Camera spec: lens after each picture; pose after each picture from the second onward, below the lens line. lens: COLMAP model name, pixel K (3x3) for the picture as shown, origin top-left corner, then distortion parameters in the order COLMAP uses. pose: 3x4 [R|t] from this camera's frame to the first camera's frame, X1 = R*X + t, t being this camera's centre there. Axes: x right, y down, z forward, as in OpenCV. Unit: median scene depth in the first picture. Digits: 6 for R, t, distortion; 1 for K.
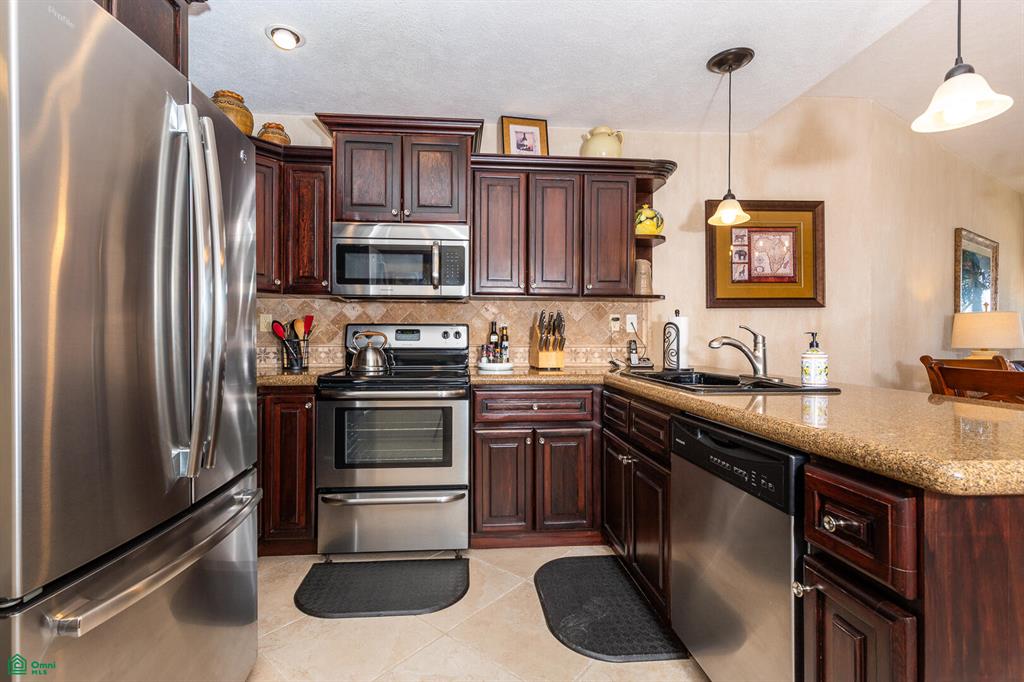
lens RADIAL K [[465.4, 0, 491.6], [0, 465.4, 336.2], [0, 0, 1]] dist [0.001470, 0.000519]
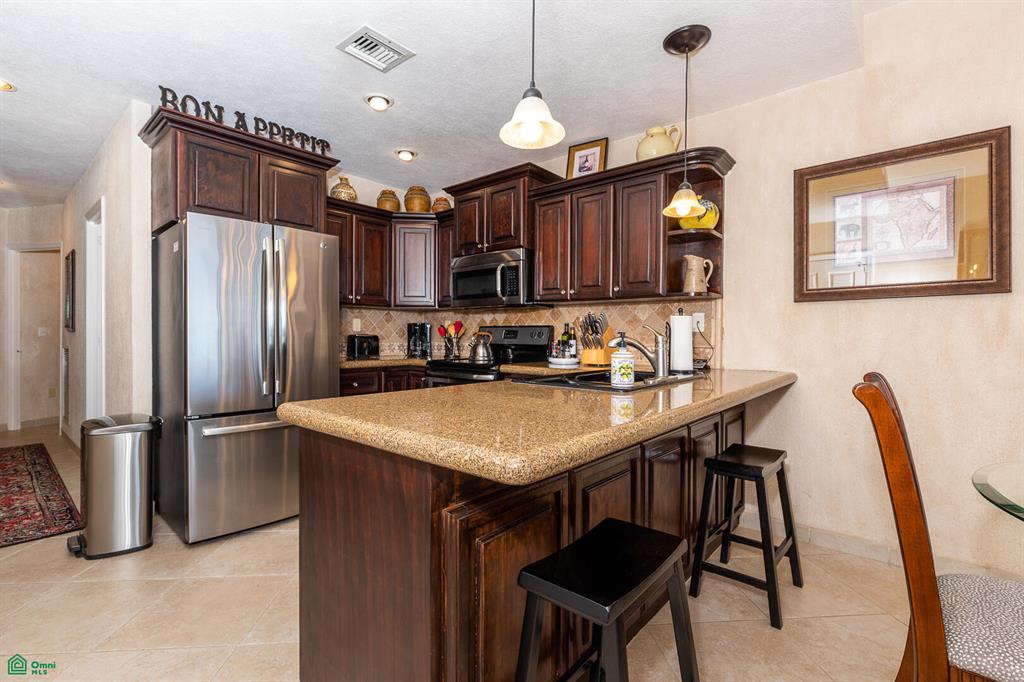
lens RADIAL K [[459.2, 0, 515.6], [0, 459.2, 335.7], [0, 0, 1]] dist [0.002212, 0.000318]
pose [[0.719355, 0.002318, -0.694639, 0.790532], [-0.005182, 0.999985, -0.002029, 0.003847], [0.694623, 0.005059, 0.719356, 0.088155]]
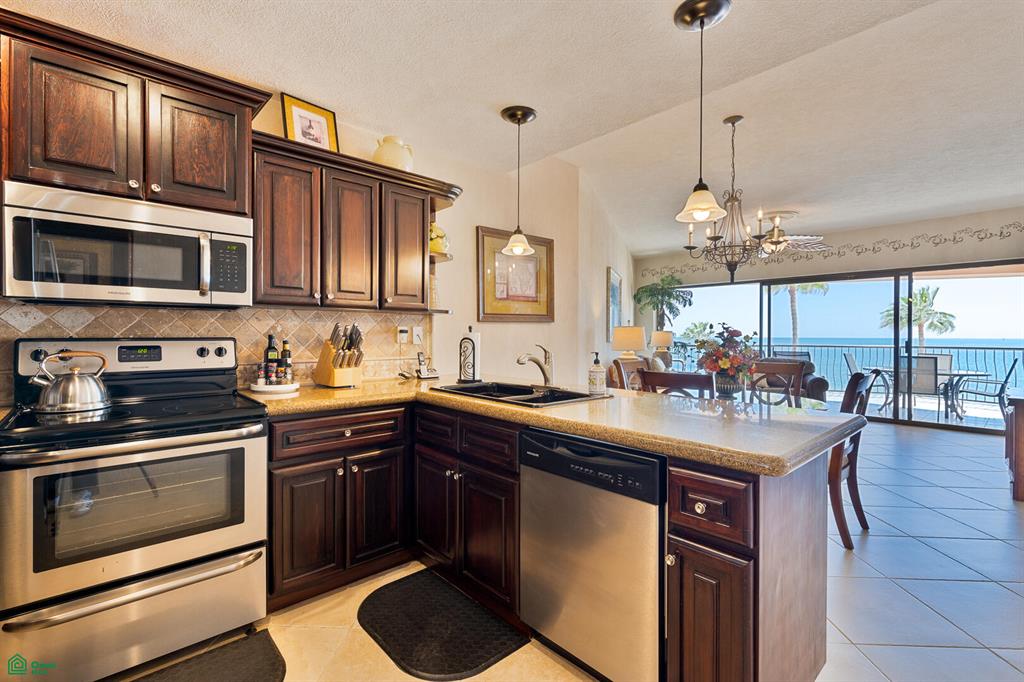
lens RADIAL K [[459.2, 0, 515.6], [0, 459.2, 335.7], [0, 0, 1]] dist [0.002212, 0.000318]
pose [[0.783165, -0.003473, 0.621804, -0.182301], [-0.001926, 0.999966, 0.008011, -0.040668], [-0.621811, -0.007471, 0.783132, 0.083827]]
